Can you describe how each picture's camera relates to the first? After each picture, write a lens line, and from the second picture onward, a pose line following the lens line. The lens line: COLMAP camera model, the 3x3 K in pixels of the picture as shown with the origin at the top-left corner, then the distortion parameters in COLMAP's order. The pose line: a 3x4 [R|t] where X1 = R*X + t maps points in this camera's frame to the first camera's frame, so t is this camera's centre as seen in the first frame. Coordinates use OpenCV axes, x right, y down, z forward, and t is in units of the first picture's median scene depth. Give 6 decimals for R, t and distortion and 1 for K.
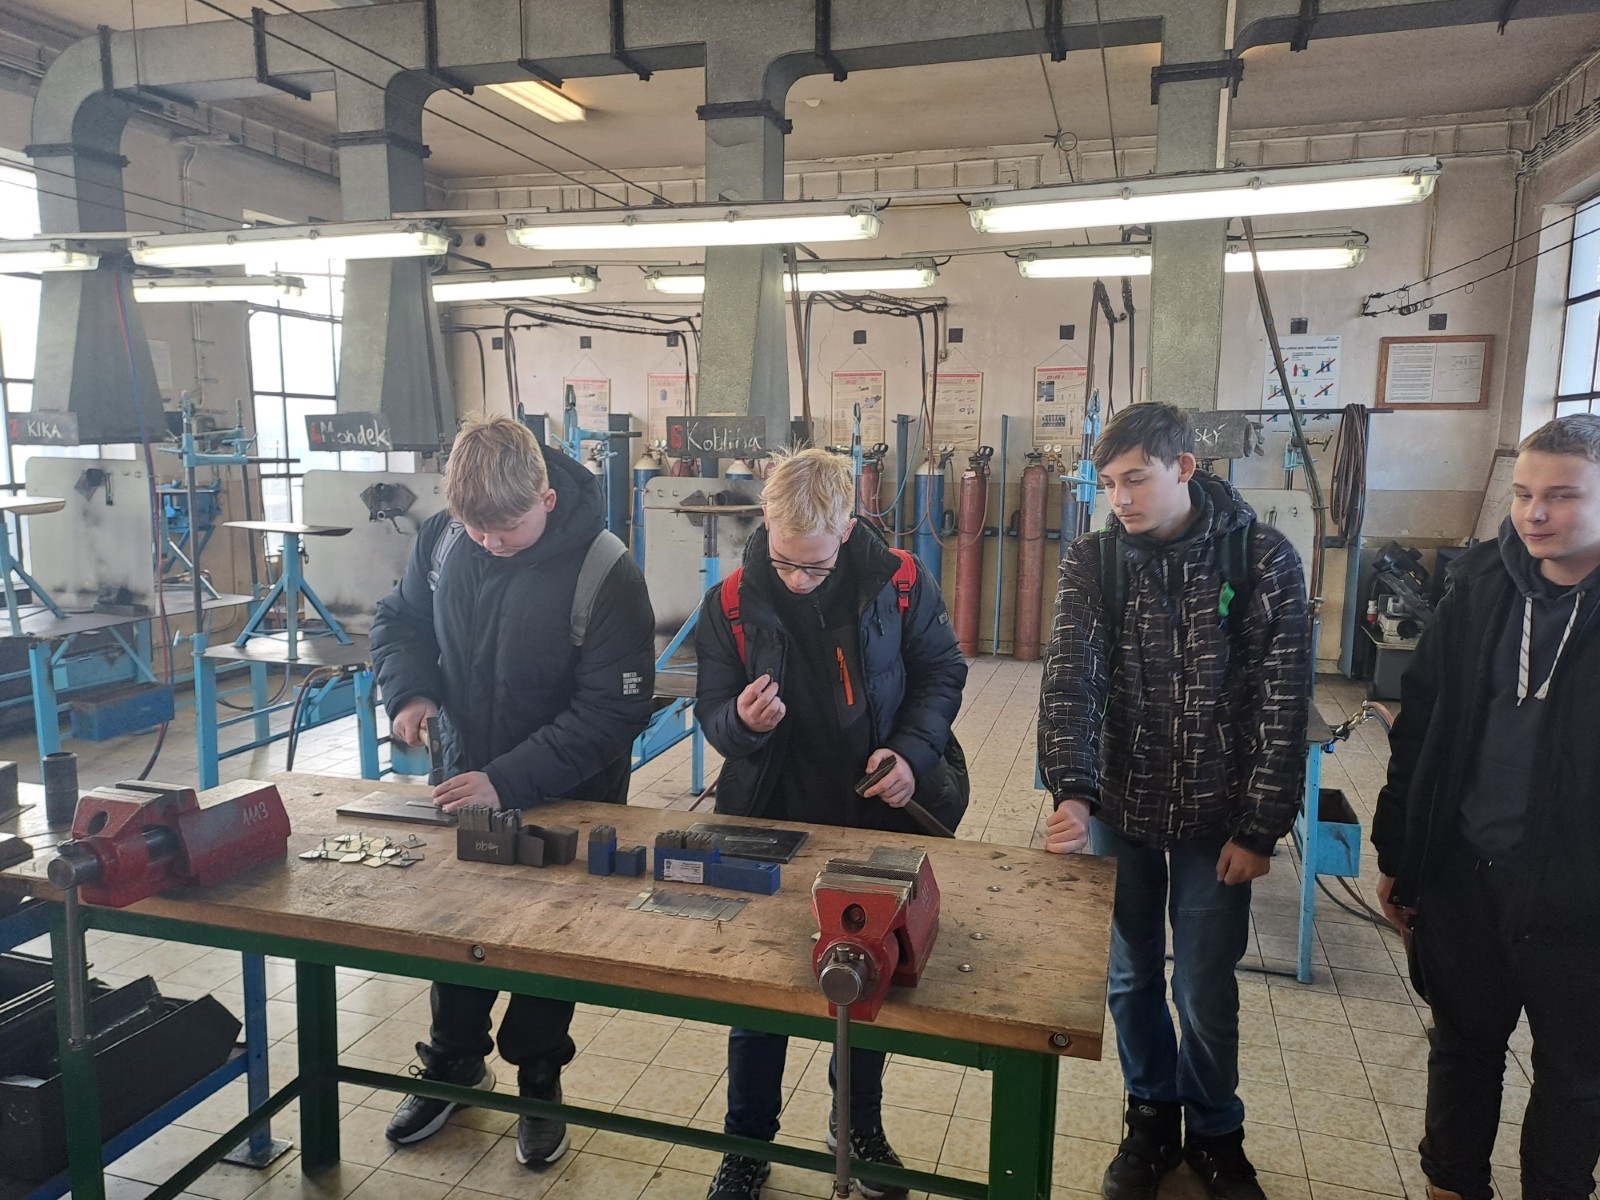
lens RADIAL K [[1139.9, 0, 800.0], [0, 1139.9, 600.0], [0, 0, 1]] dist [0.006063, 0.001333]
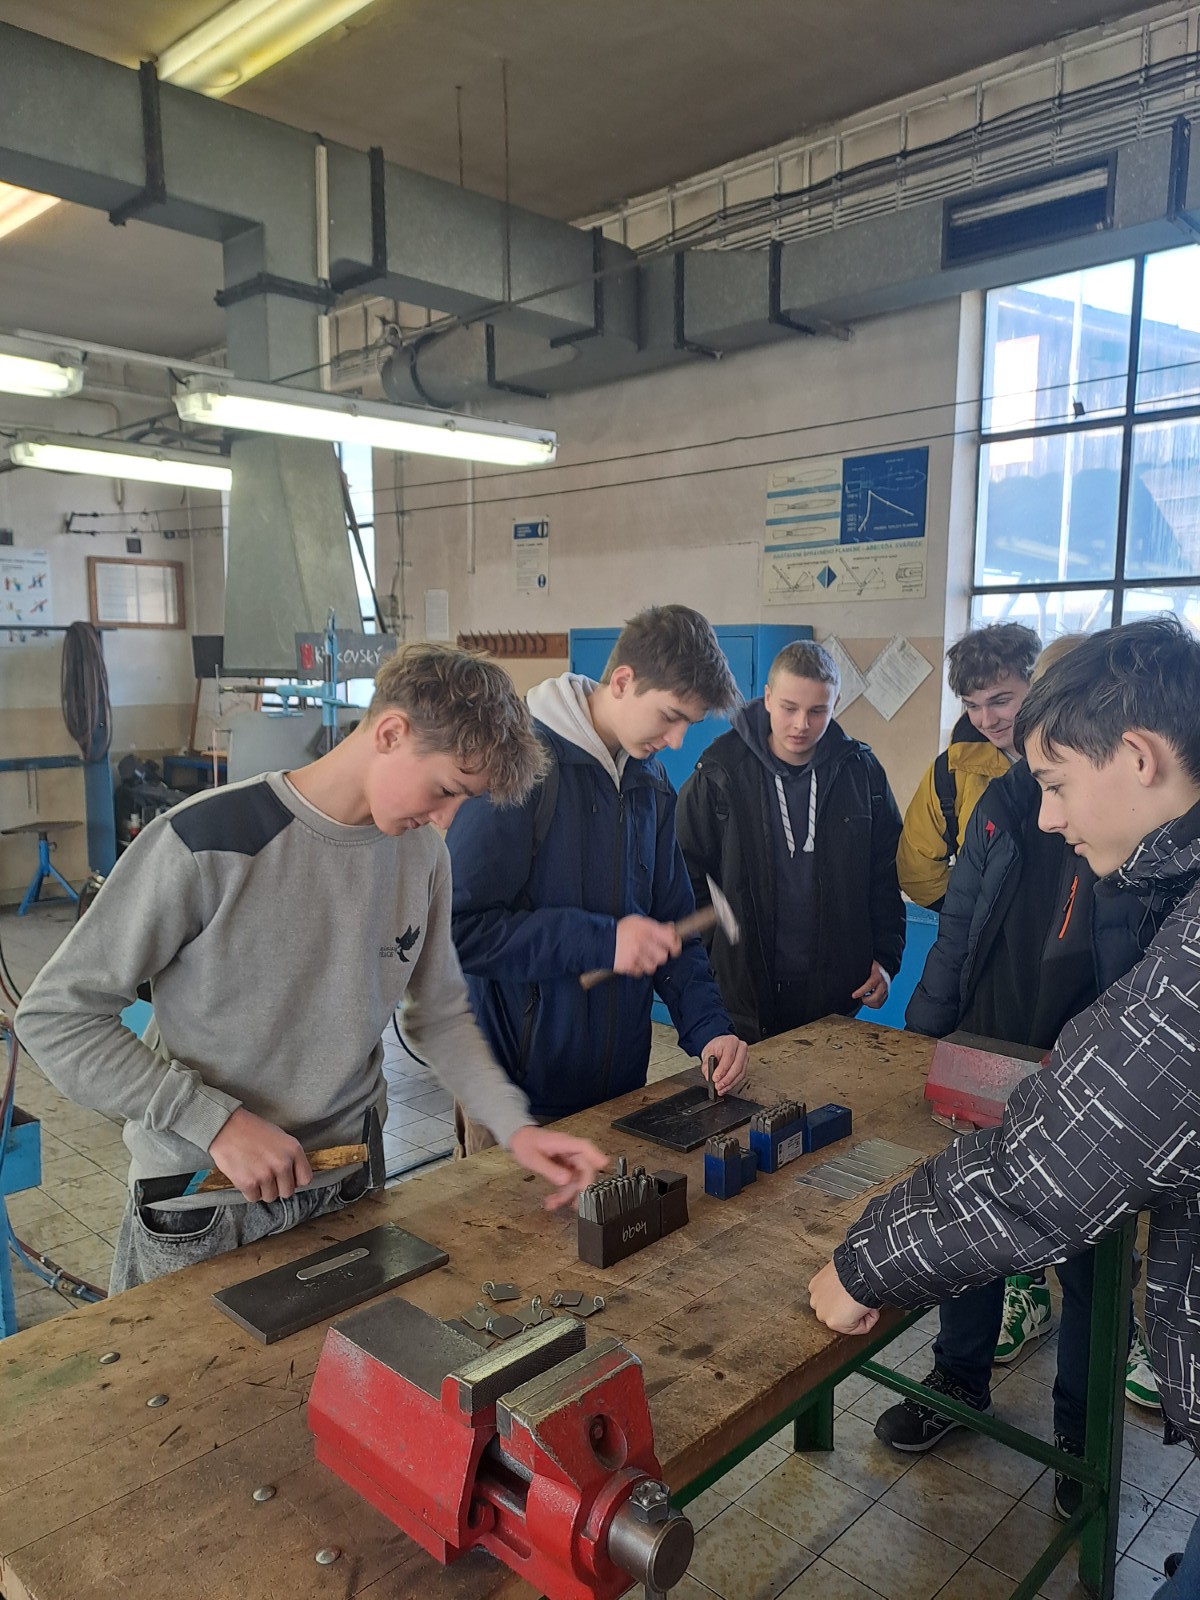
lens RADIAL K [[1139.9, 0, 600.0], [0, 1139.9, 800.0], [0, 0, 1]] dist [0.006063, 0.001333]
pose [[0.474405, -0.109763, 0.873437, -0.184419], [0.121202, 0.990891, 0.058693, -0.020789], [-0.871923, 0.078018, 0.483388, 0.134429]]
